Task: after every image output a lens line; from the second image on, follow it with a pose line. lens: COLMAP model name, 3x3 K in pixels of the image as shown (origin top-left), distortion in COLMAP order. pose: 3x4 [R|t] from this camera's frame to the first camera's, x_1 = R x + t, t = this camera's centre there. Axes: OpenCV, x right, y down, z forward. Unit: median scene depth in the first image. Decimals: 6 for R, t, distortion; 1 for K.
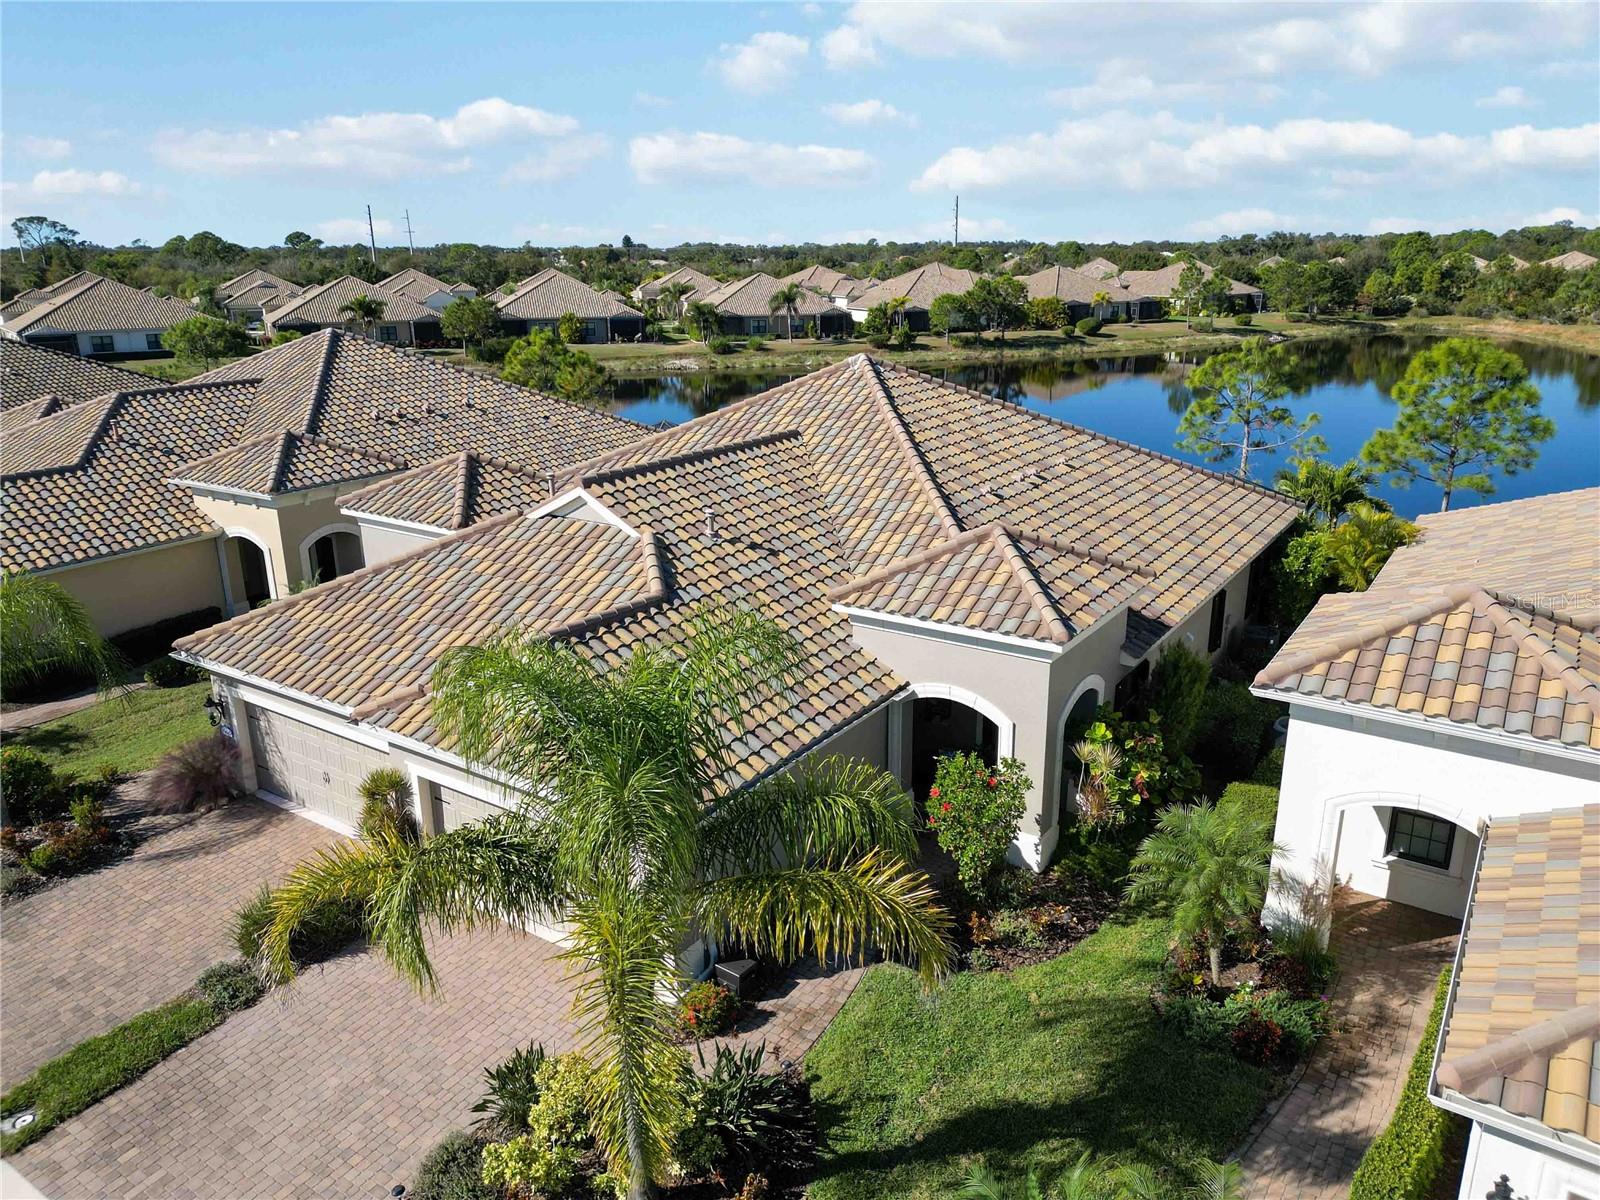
lens RADIAL K [[1119.5, 0, 794.0], [0, 1119.5, 592.7], [0, 0, 1]] dist [0.074250, -0.075170]
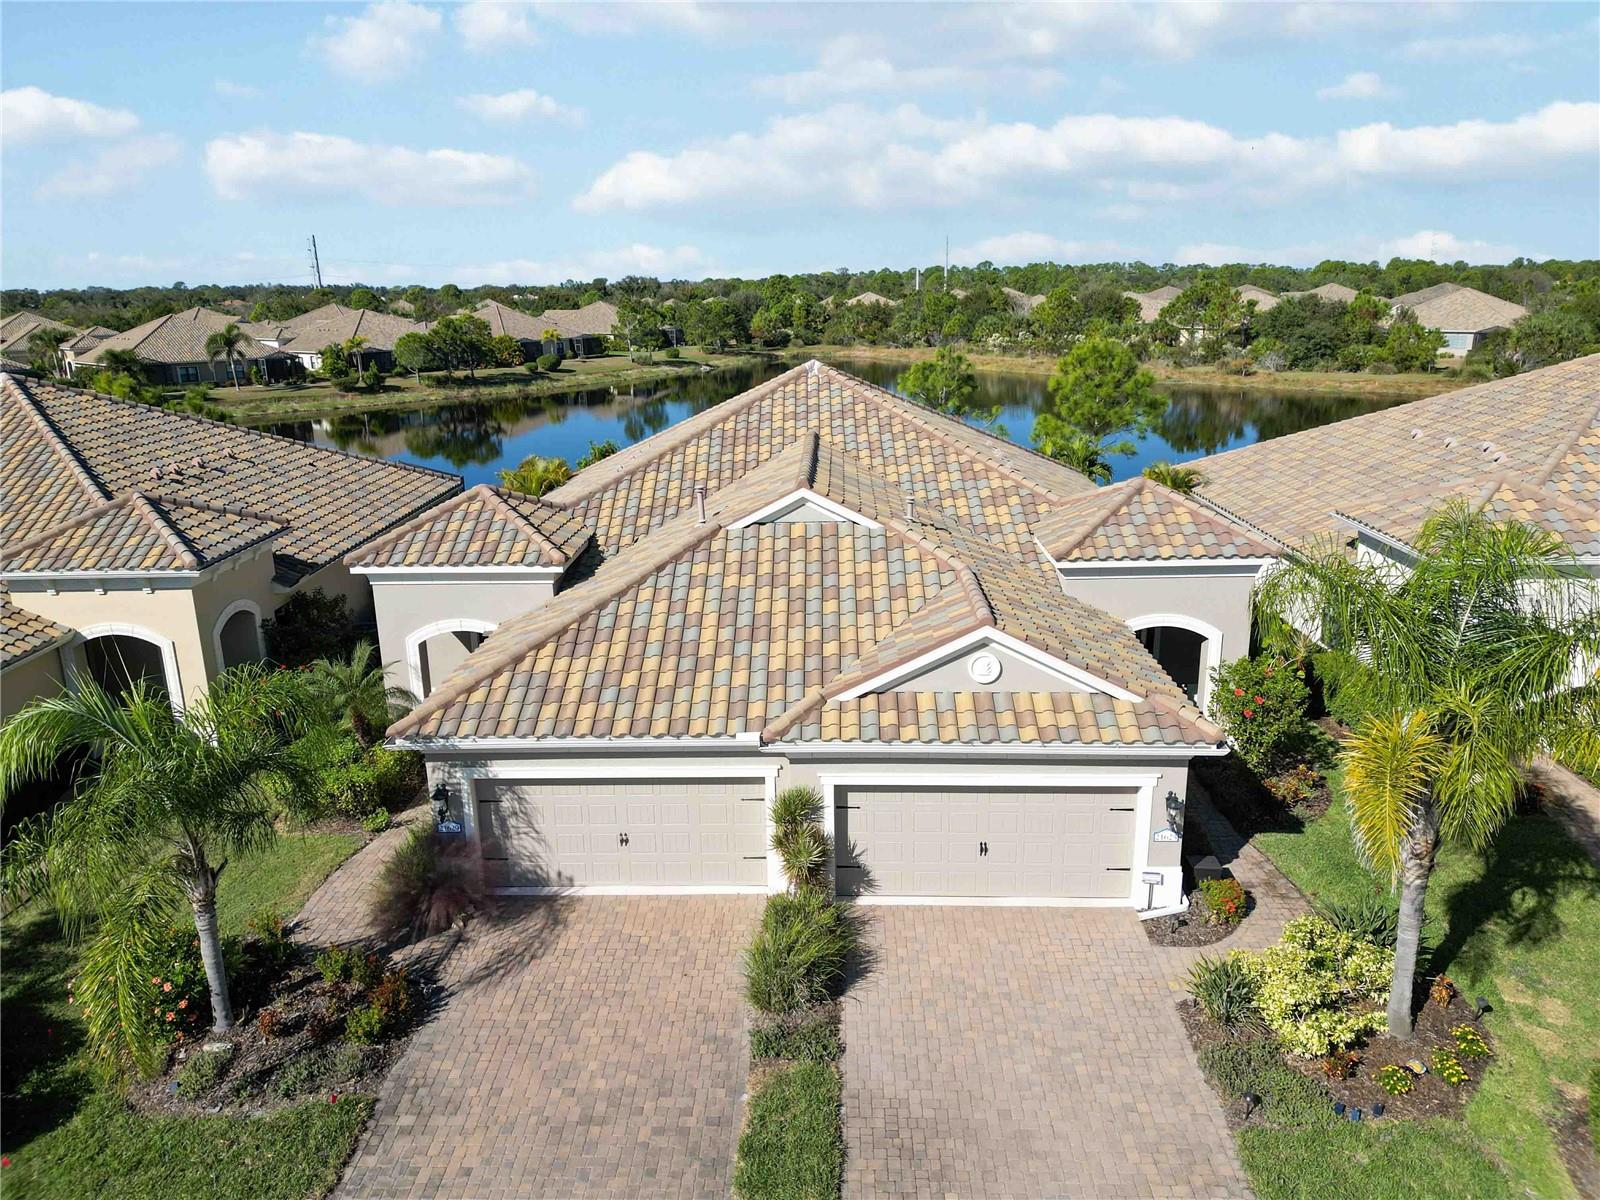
lens RADIAL K [[1119.5, 0, 794.0], [0, 1119.5, 592.7], [0, 0, 1]] dist [0.074250, -0.075170]
pose [[0.845967, -0.146758, 0.512642, -0.463120], [0.165522, 0.986164, 0.009171, -0.008184], [-0.506895, 0.077095, 0.858553, 0.102812]]
